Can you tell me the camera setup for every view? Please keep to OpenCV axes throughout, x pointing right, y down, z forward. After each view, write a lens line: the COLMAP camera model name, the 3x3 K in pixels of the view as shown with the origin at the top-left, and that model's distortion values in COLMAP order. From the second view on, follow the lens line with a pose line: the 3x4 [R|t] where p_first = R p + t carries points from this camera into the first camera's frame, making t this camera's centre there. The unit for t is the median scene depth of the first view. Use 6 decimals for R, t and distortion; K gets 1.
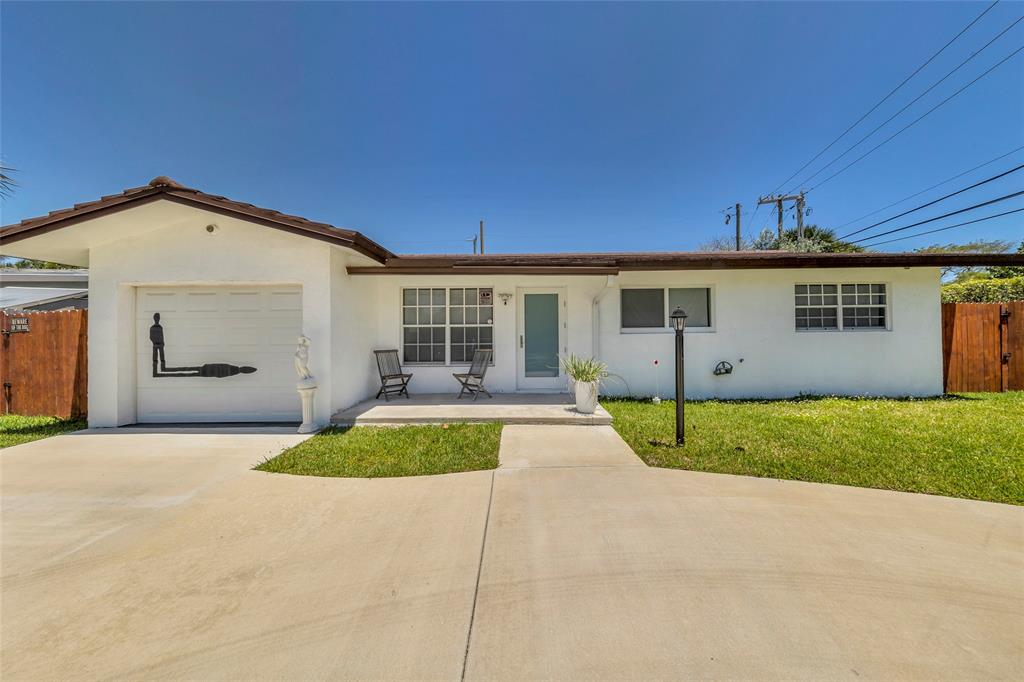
lens RADIAL K [[332.4, 0, 514.0], [0, 332.4, 333.7], [0, 0, 1]] dist [0.001576, 0.000049]
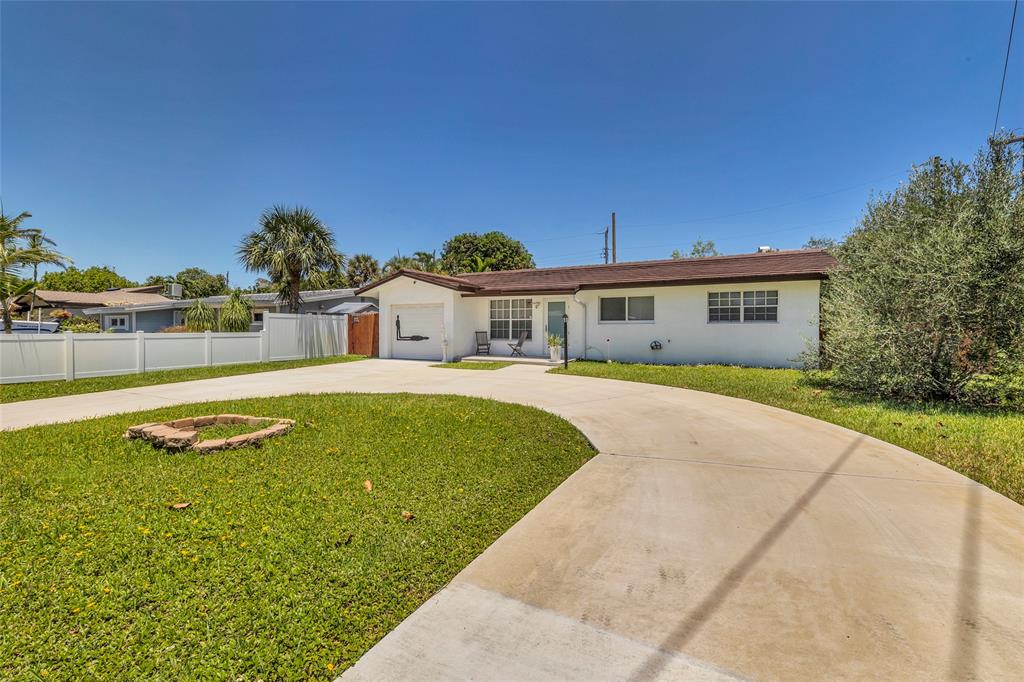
lens RADIAL K [[378.9, 0, 521.5], [0, 378.9, 331.2], [0, 0, 1]] dist [0.001362, 0.000077]
pose [[0.904925, 0.012516, -0.425388, 0.809315], [-0.004055, 0.999776, 0.020790, -0.002467], [0.425552, -0.017088, 0.904772, -0.972005]]
